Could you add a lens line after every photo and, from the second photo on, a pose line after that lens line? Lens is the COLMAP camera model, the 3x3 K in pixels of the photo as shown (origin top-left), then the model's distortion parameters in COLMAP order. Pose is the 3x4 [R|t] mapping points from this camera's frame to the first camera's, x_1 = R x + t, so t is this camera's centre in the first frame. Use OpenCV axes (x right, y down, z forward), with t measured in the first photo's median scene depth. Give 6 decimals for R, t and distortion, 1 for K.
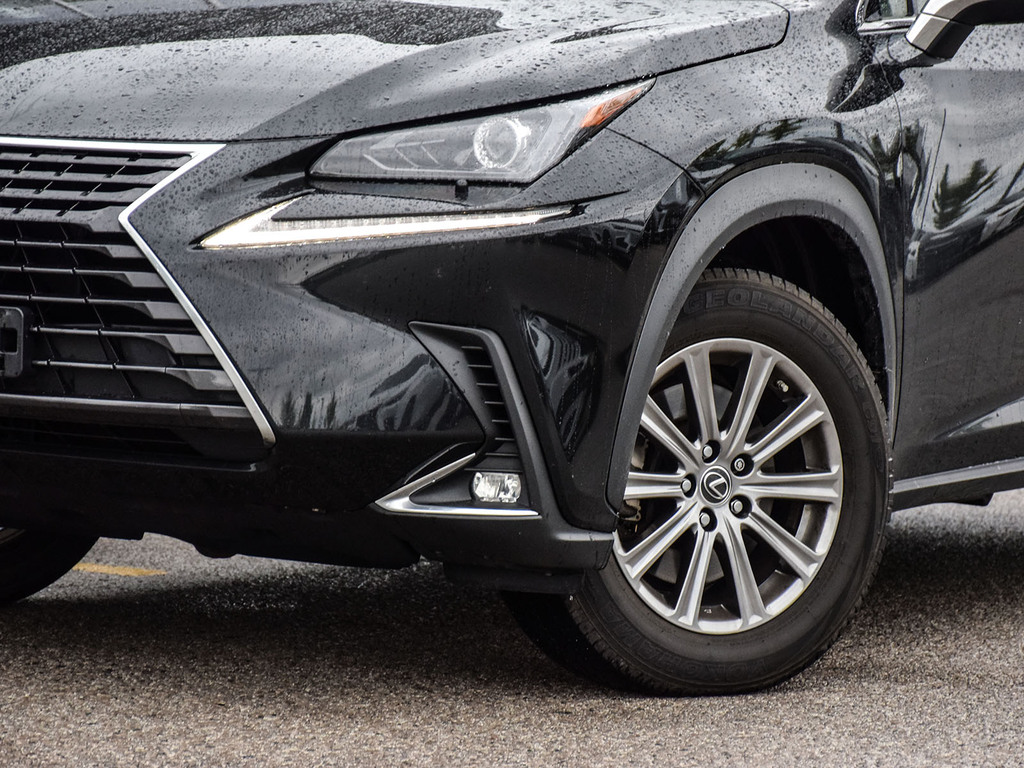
lens RADIAL K [[4027.5, 0, 508.5], [0, 4027.5, 382.0], [0, 0, 1]] dist [-0.042353, 0.000000]
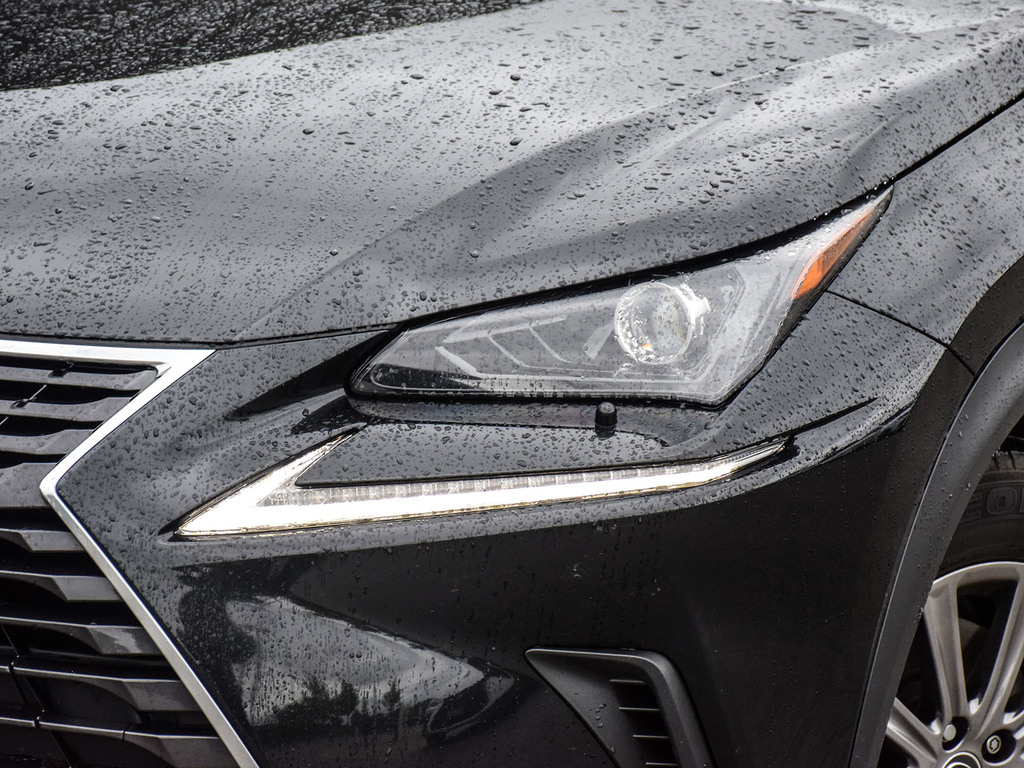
lens RADIAL K [[3955.1, 0, 514.0], [0, 3955.1, 385.1], [0, 0, 1]] dist [-0.065894, 0.000000]
pose [[0.998702, -0.014126, 0.048937, -0.054213], [0.007767, 0.991773, 0.127775, -0.128259], [-0.050340, -0.127229, 0.990595, 0.410411]]
